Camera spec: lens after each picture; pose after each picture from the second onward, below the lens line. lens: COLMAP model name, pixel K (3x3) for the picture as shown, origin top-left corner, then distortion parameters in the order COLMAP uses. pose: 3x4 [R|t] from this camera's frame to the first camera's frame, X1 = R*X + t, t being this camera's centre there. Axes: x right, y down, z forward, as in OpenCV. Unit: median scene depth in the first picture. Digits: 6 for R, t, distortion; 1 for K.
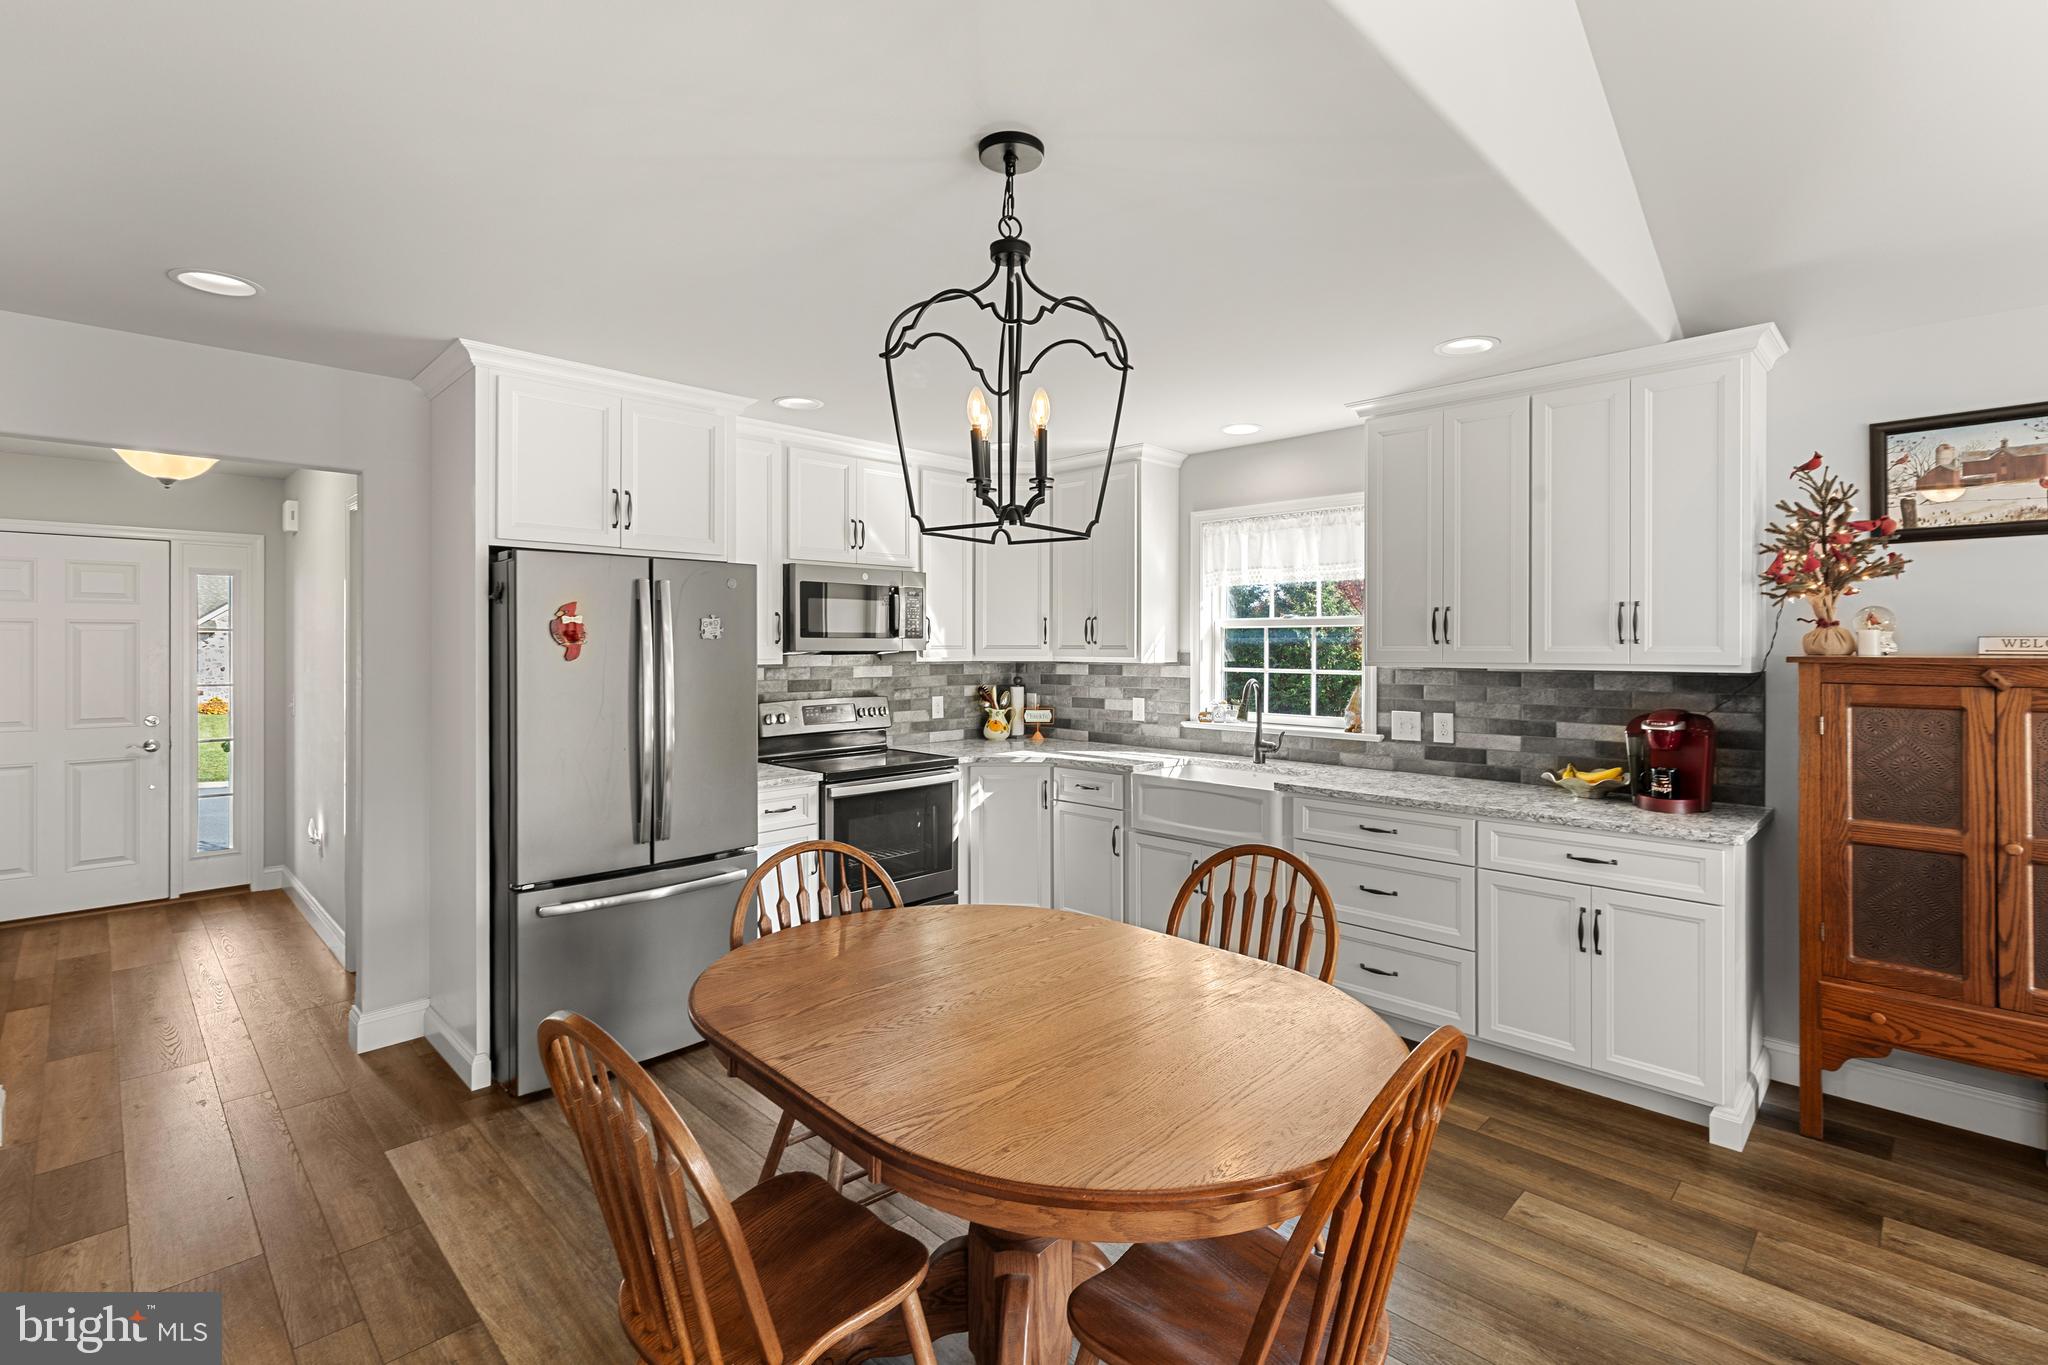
lens RADIAL K [[937.6, 0, 1042.8], [0, 937.6, 643.2], [0, 0, 1]] dist [0.004378, -0.000058]
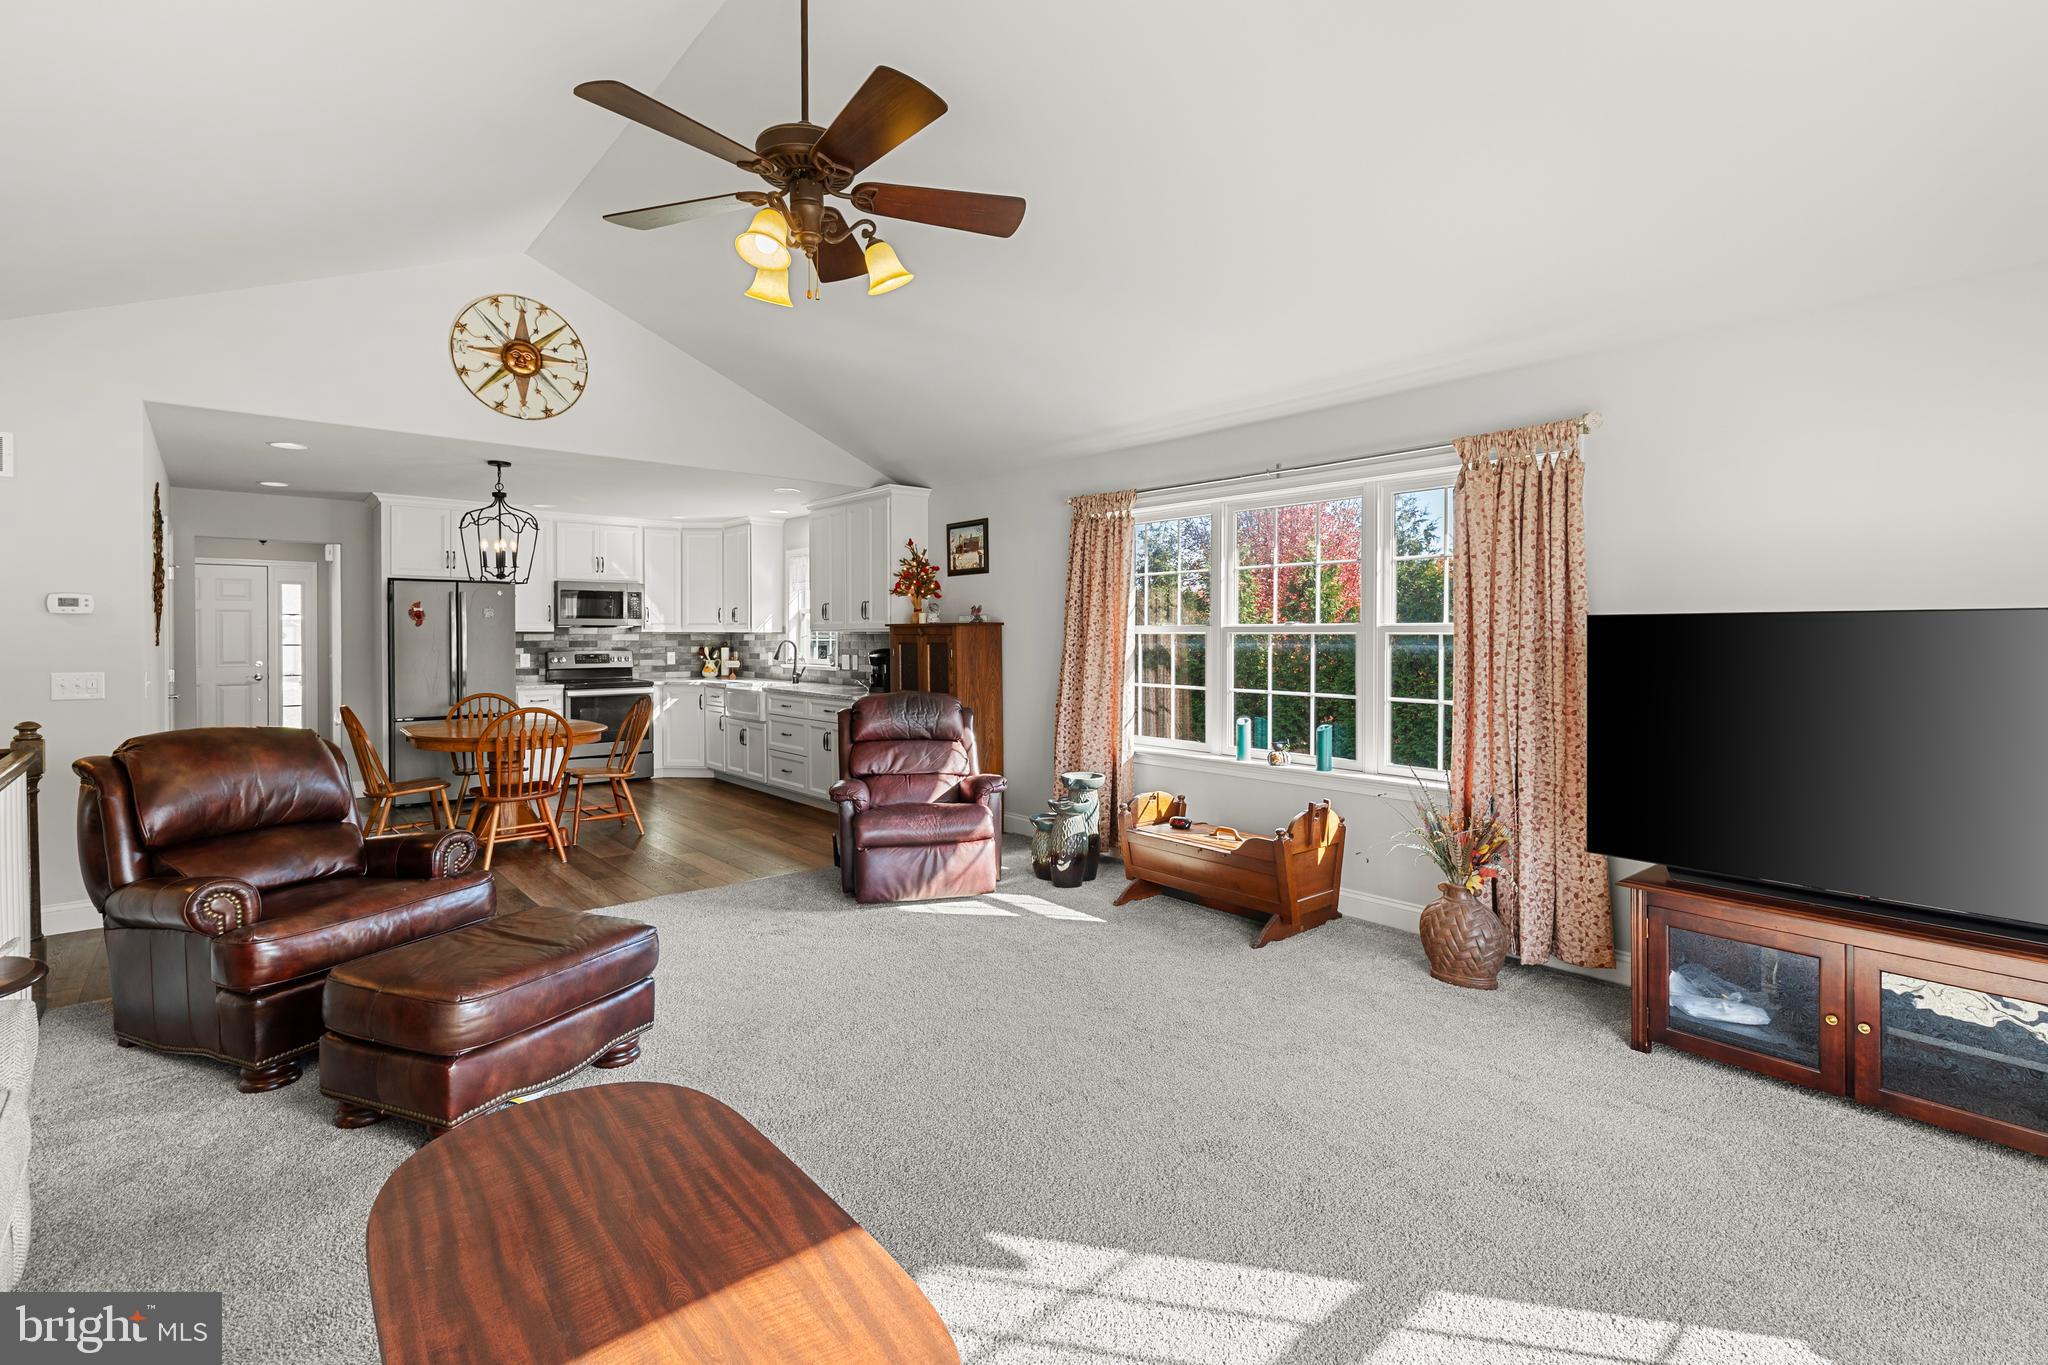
lens RADIAL K [[937.6, 0, 1042.8], [0, 937.6, 643.2], [0, 0, 1]] dist [0.004378, -0.000058]
pose [[0.997222, 0.001796, -0.074469, 0.858616], [-0.000955, 0.999935, 0.011331, 0.022445], [0.074484, -0.011229, 0.997159, -0.859479]]
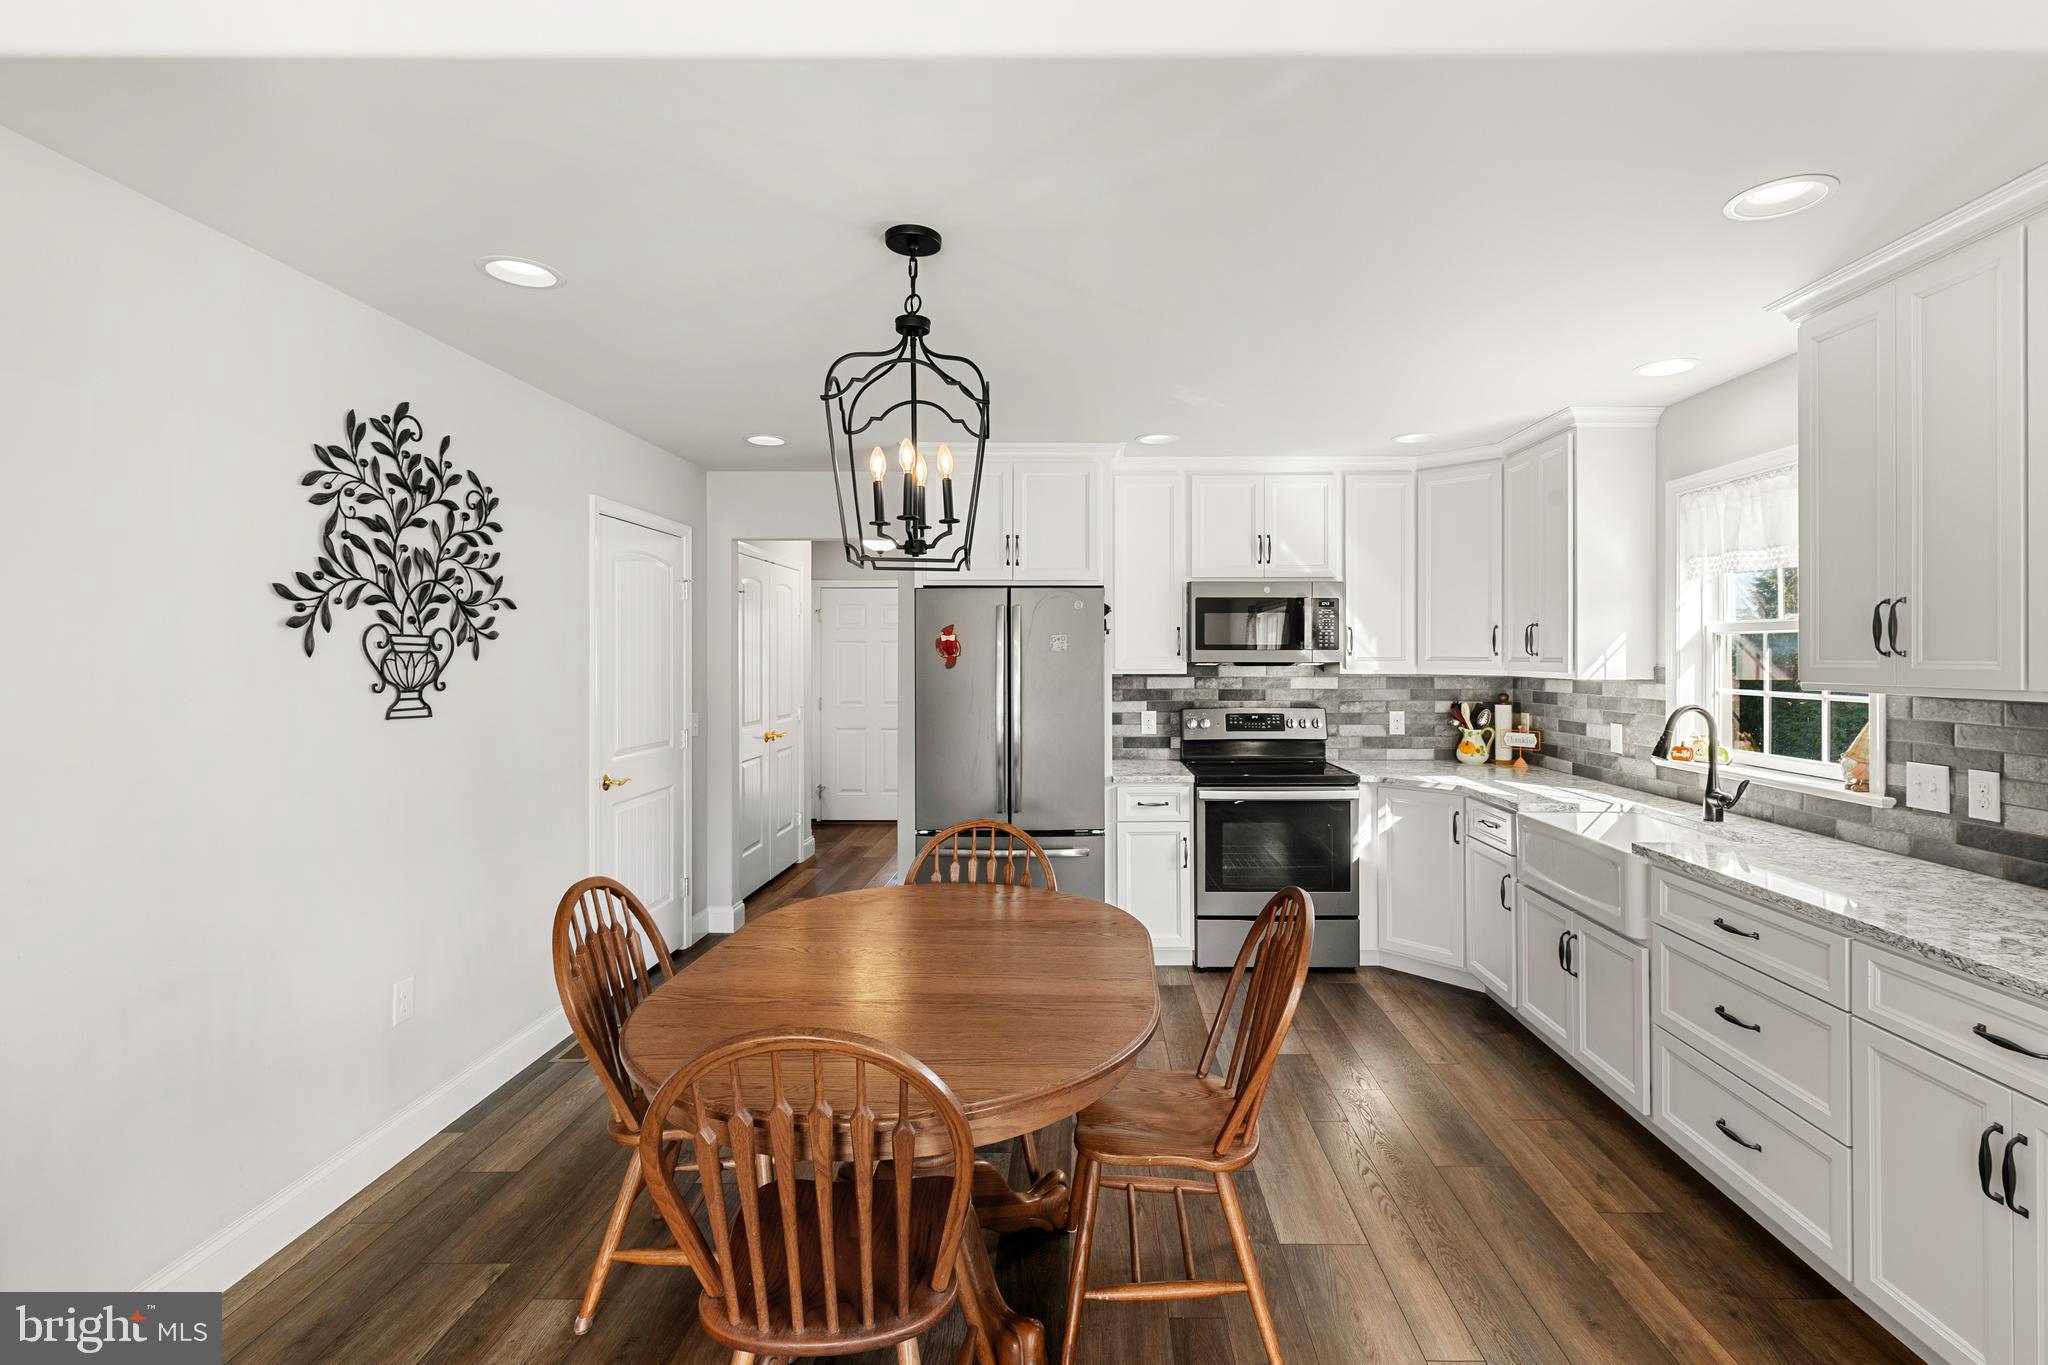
lens RADIAL K [[934.5, 0, 1070.2], [0, 934.5, 648.5], [0, 0, 1]] dist [-0.000439, -0.001533]
pose [[0.693196, -0.004594, -0.720734, 0.396250], [0.001274, 0.999986, -0.005149, -0.001827], [0.720748, 0.002651, 0.693192, 0.138772]]
